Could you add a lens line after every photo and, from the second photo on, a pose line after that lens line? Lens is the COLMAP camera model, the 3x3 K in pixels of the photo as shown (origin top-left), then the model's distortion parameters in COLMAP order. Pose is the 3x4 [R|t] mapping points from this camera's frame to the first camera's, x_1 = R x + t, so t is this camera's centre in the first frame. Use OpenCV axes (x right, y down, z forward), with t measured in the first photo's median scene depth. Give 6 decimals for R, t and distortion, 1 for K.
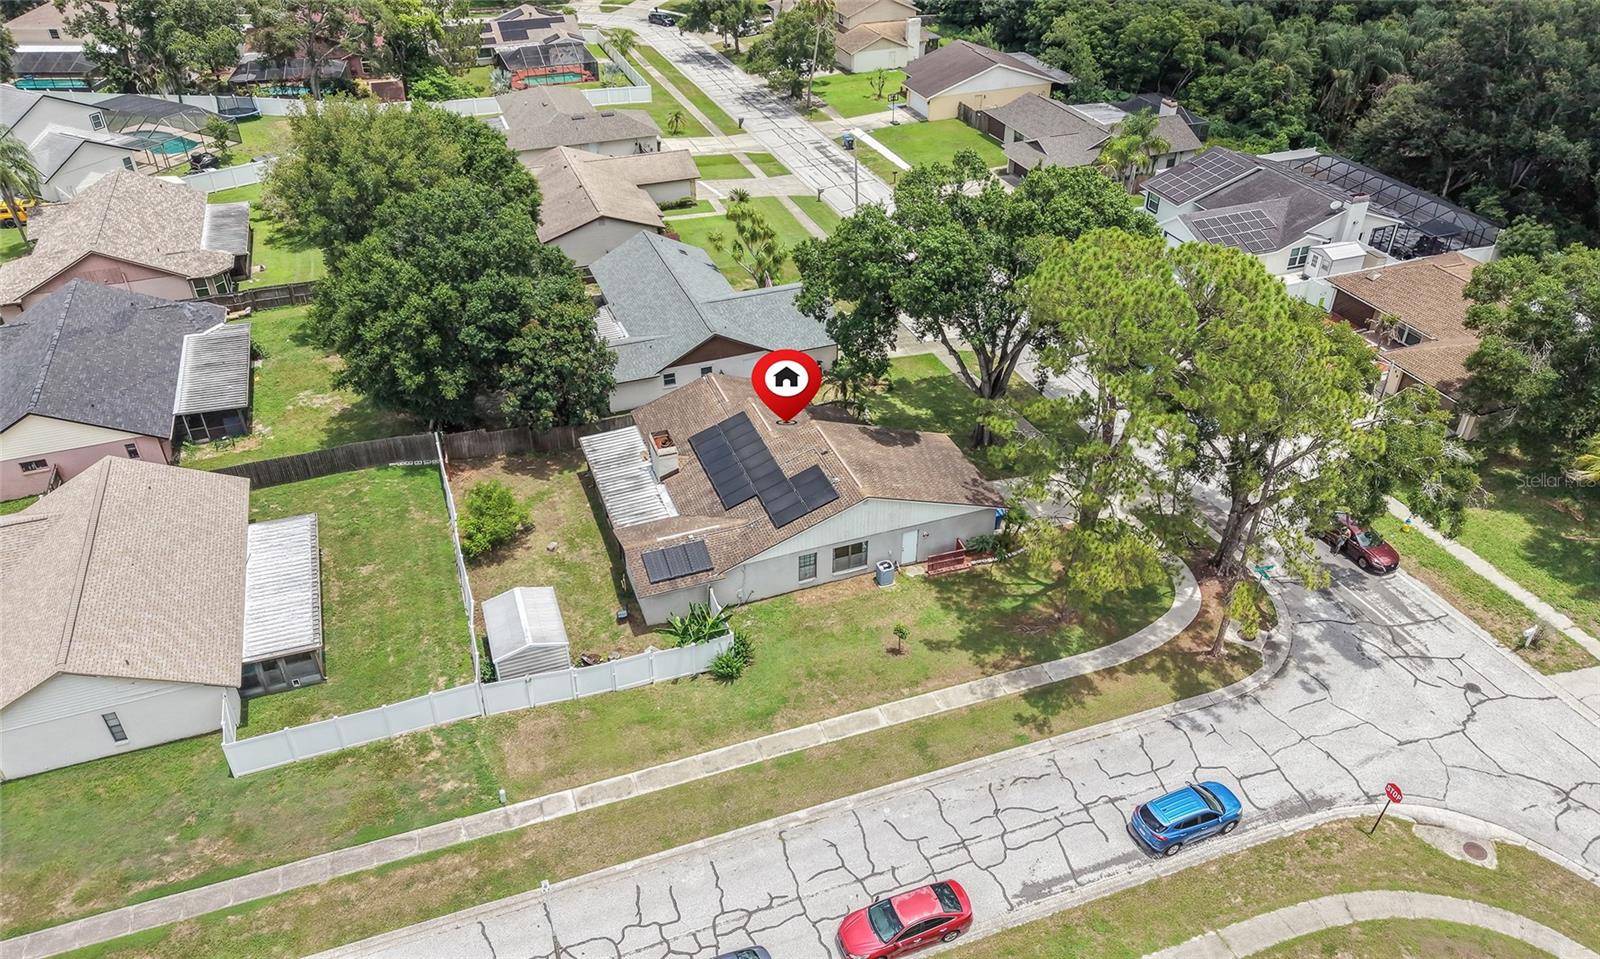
lens RADIAL K [[1143.1, 0, 800.0], [0, 1143.1, 479.5], [0, 0, 1]] dist [0.025882, -0.028708]
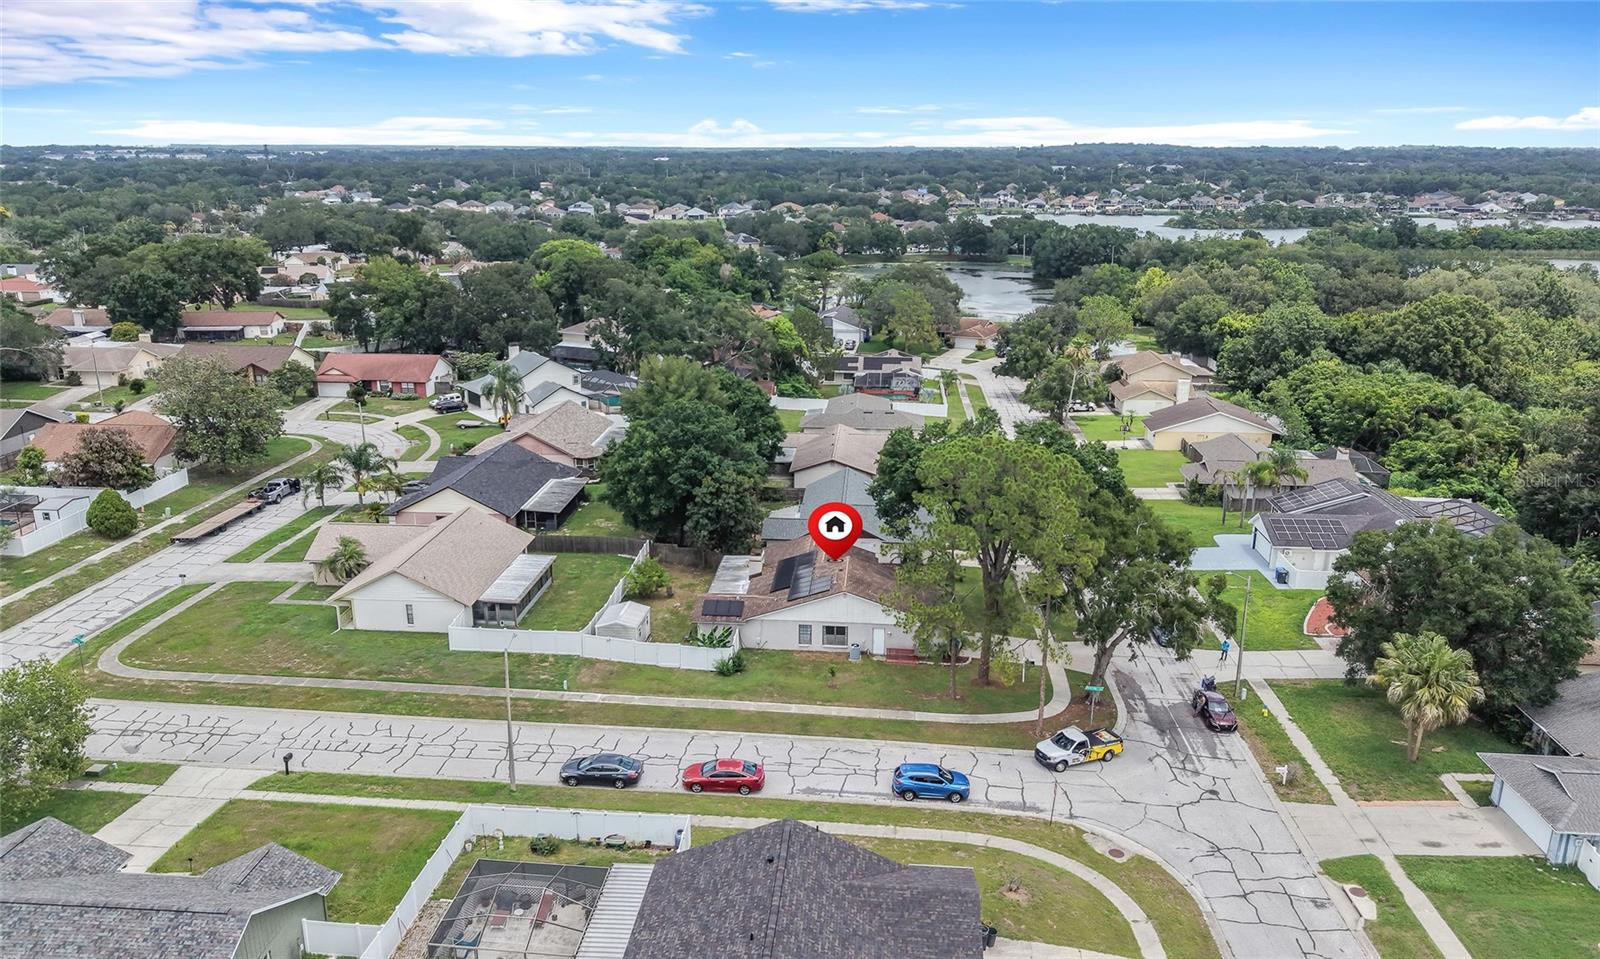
lens RADIAL K [[1150.2, 0, 801.8], [0, 1150.2, 438.6], [0, 0, 1]] dist [0.064681, -0.089421]
pose [[0.907071, 0.109124, -0.406589, 0.581037], [-0.243302, 0.924072, -0.294780, 0.279690], [0.343550, 0.366310, 0.864749, -0.424426]]
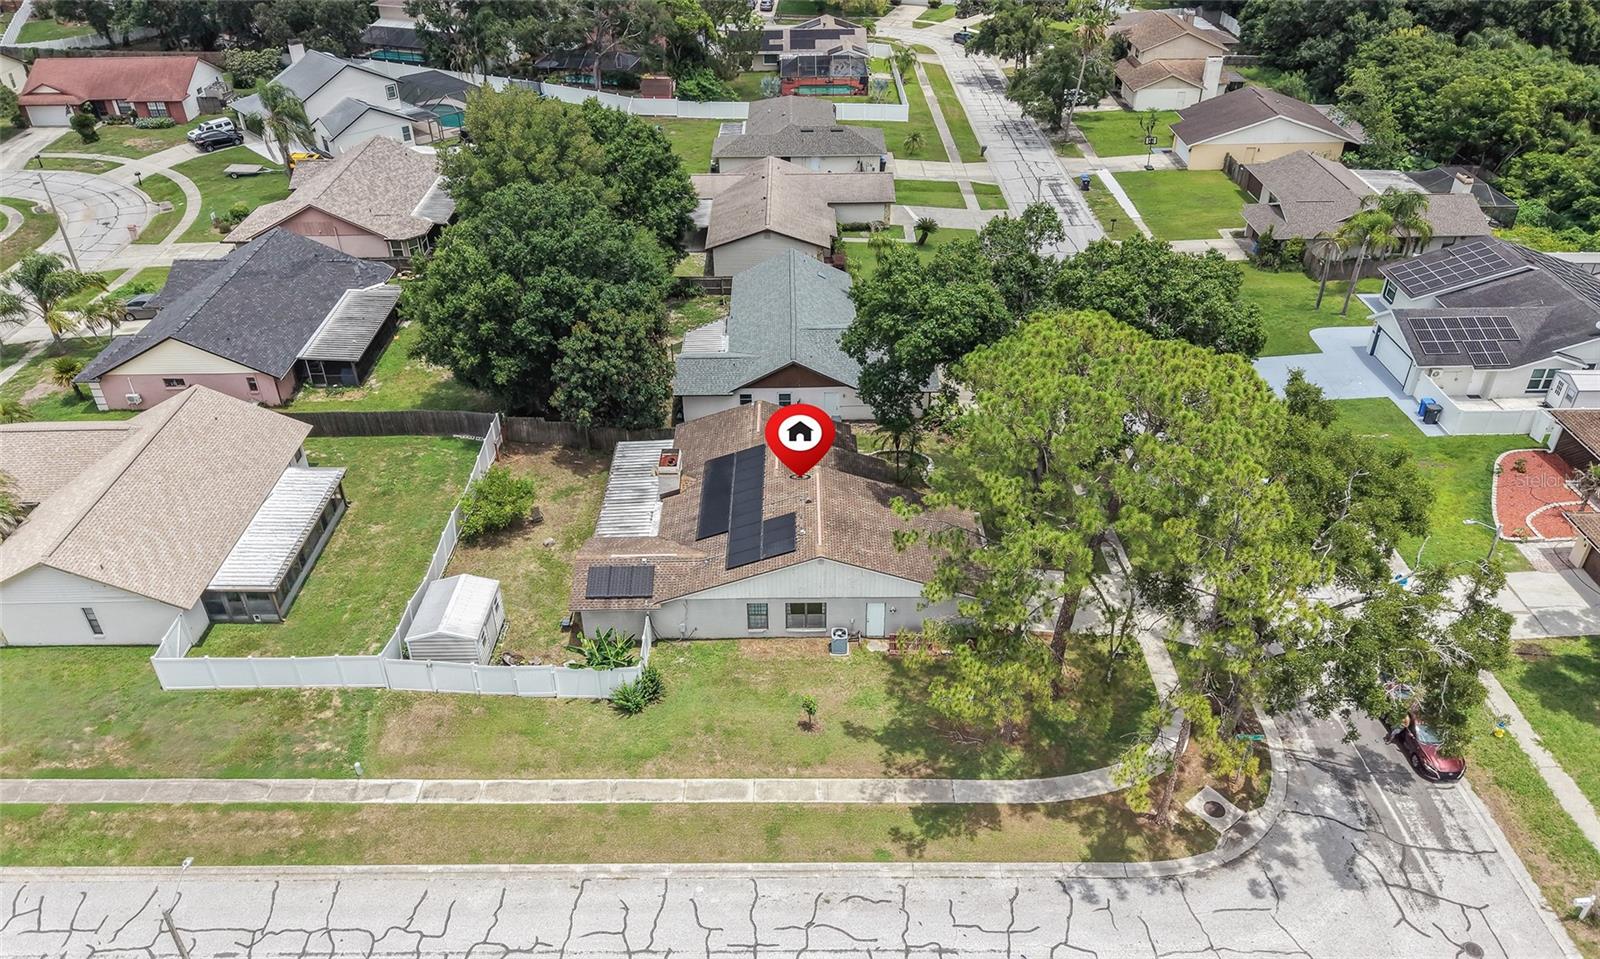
lens RADIAL K [[1153.4, 0, 799.2], [0, 1153.4, 480.6], [0, 0, 1]] dist [0.010381, -0.006983]
pose [[0.939436, 0.184153, -0.289047, 0.284044], [-0.187732, 0.982097, 0.015549, -0.053954], [0.286735, 0.039656, 0.957189, 0.083052]]
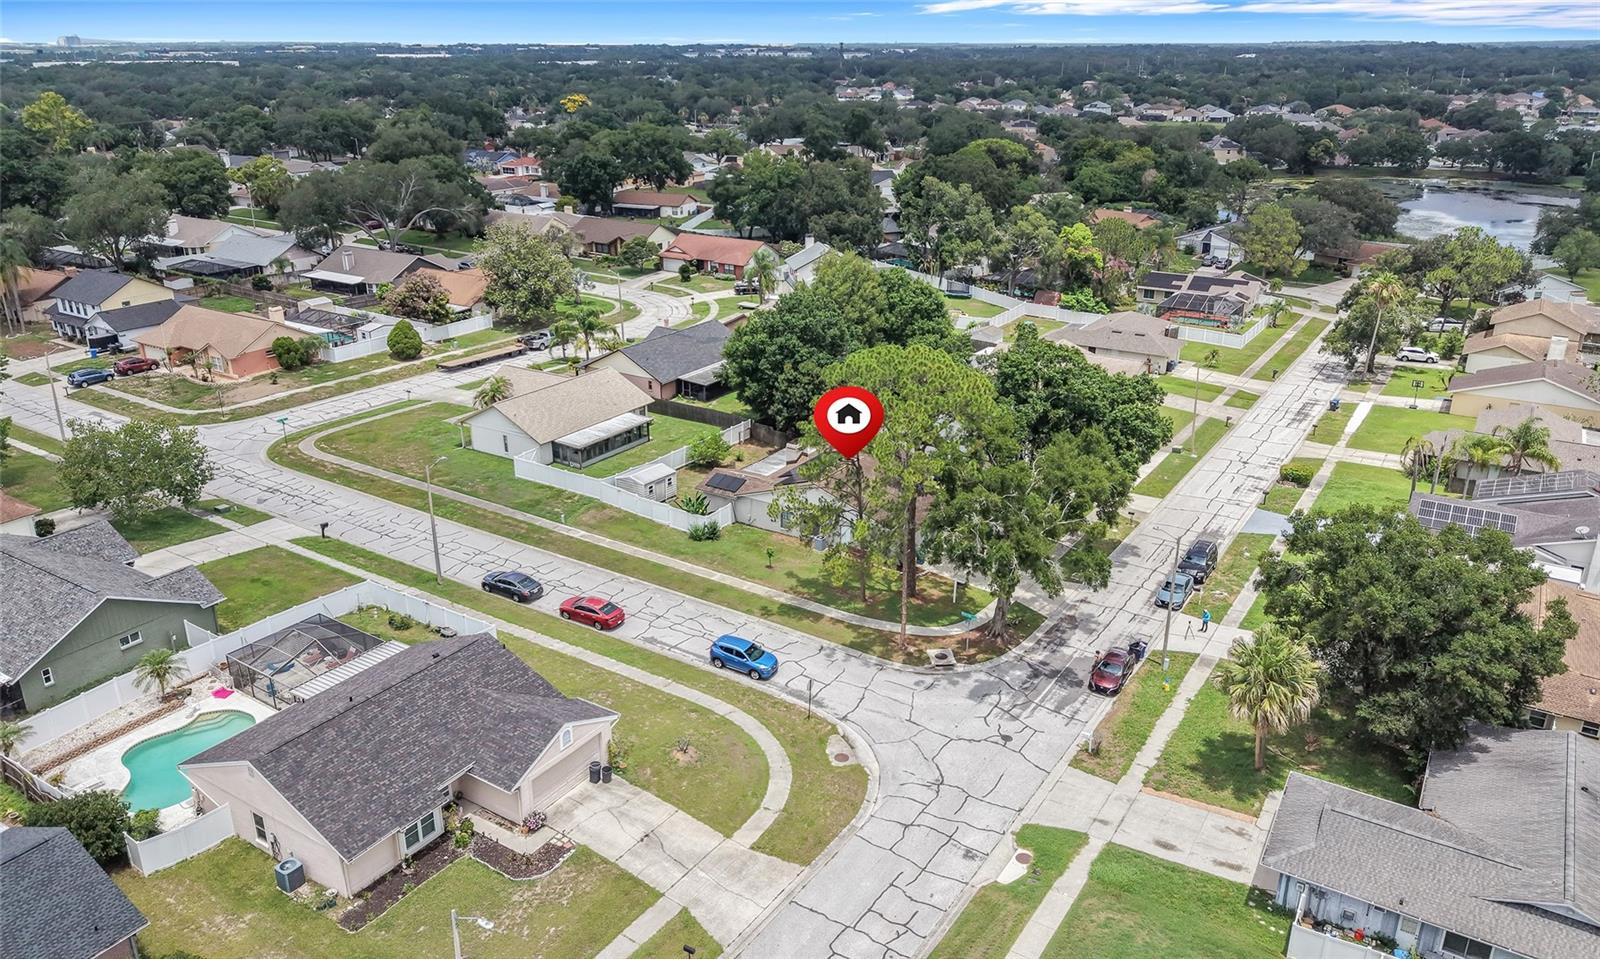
lens RADIAL K [[1138.4, 0, 800.0], [0, 1138.4, 479.5], [0, 0, 1]] dist [0.128223, -0.273484]
pose [[0.602537, 0.286593, -0.744858, 1.165580], [-0.453508, 0.890927, -0.024061, 0.053862], [0.656719, 0.352297, 0.666789, -0.088189]]
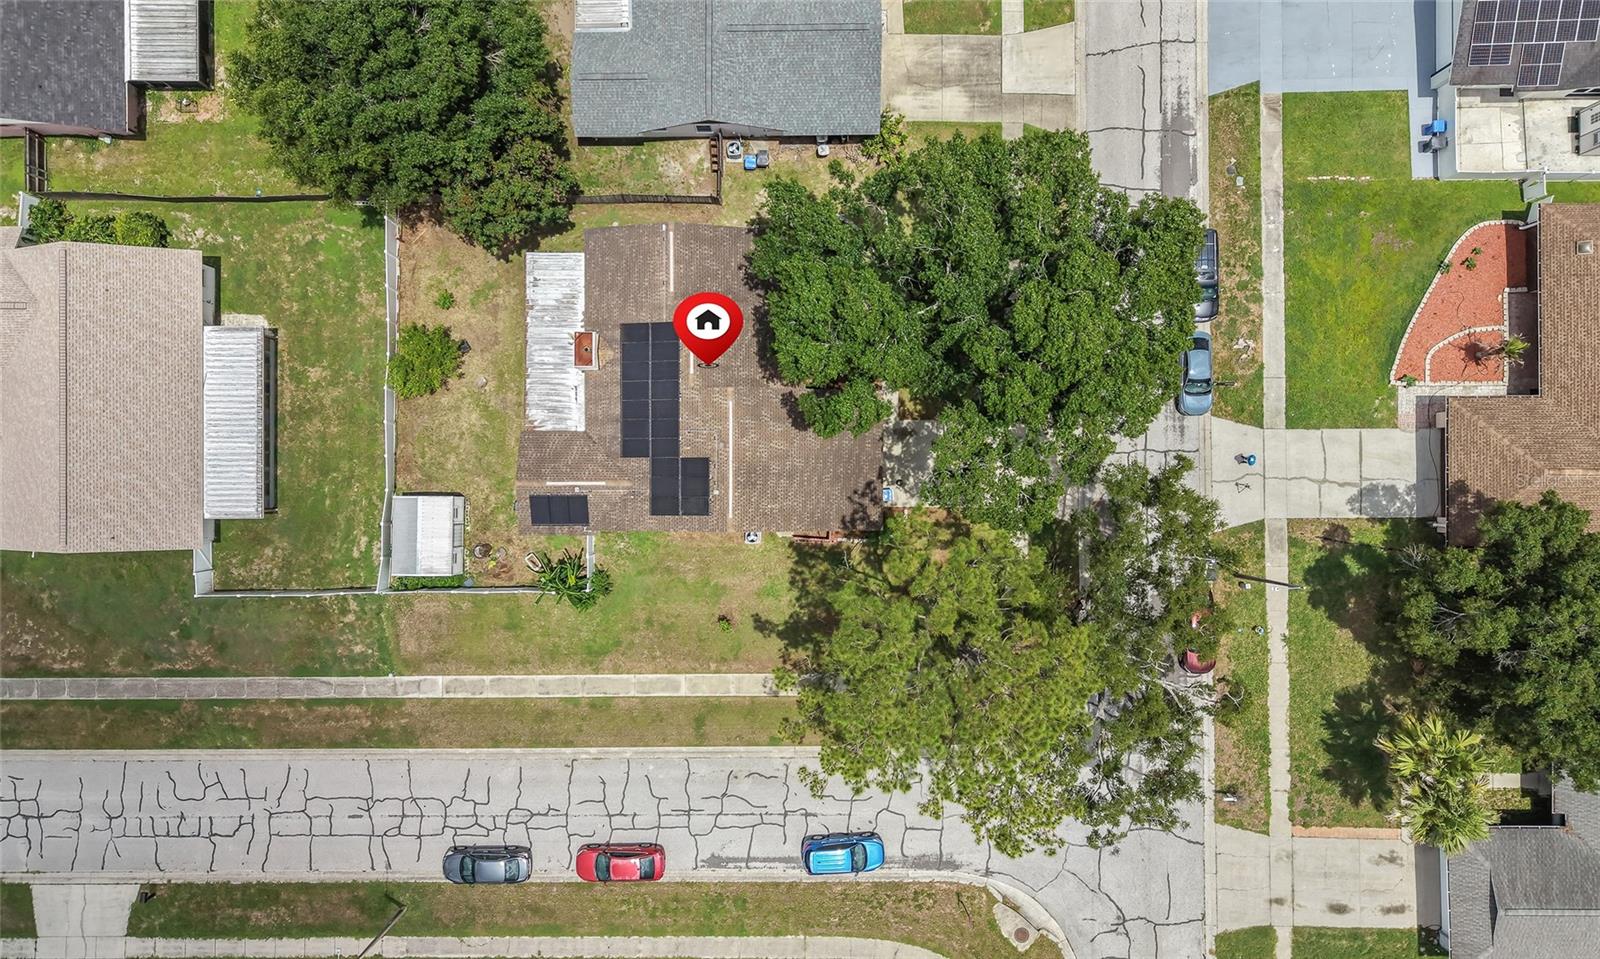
lens RADIAL K [[1143.1, 0, 800.0], [0, 1143.1, 479.5], [0, 0, 1]] dist [0.025882, -0.028708]
pose [[0.936901, 0.349450, -0.010014, 0.107429], [-0.187329, 0.526014, 0.829588, -0.856157], [0.295167, -0.775367, 0.558285, 0.424907]]
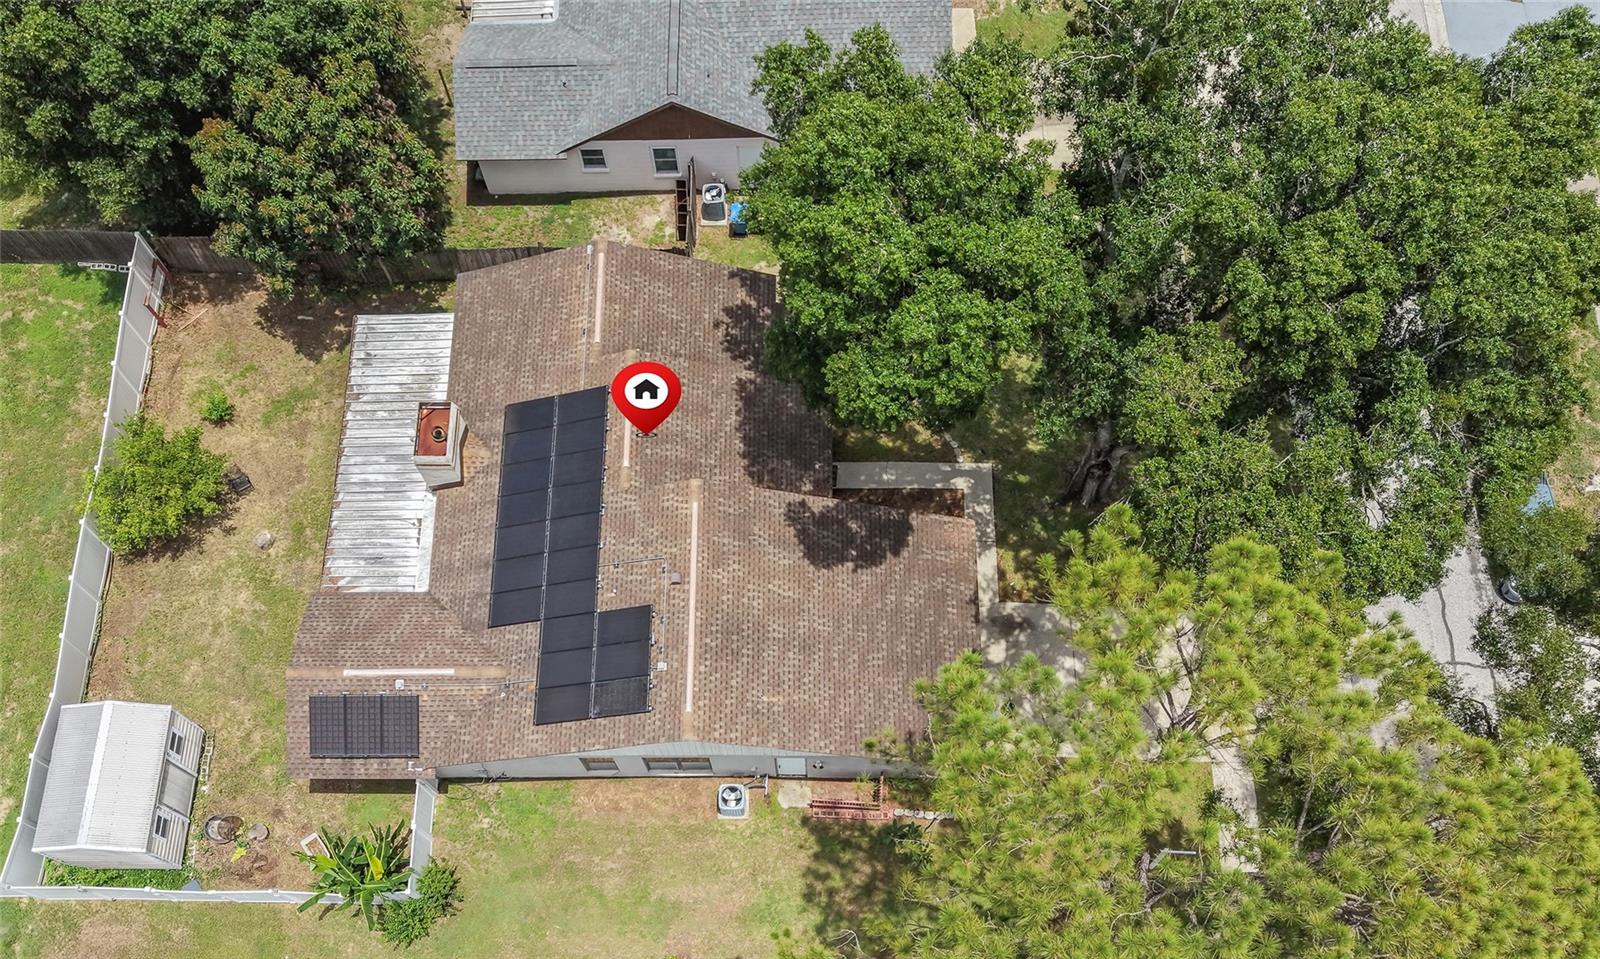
lens RADIAL K [[1281.5, 0, 769.3], [0, 1281.5, 718.0], [0, 0, 1]] dist [-0.015531, 0.046317]
pose [[0.933344, 0.332660, -0.134933, 0.162879], [-0.173806, 0.747635, 0.640963, -0.363042], [0.314103, -0.574787, 0.755619, 0.521516]]
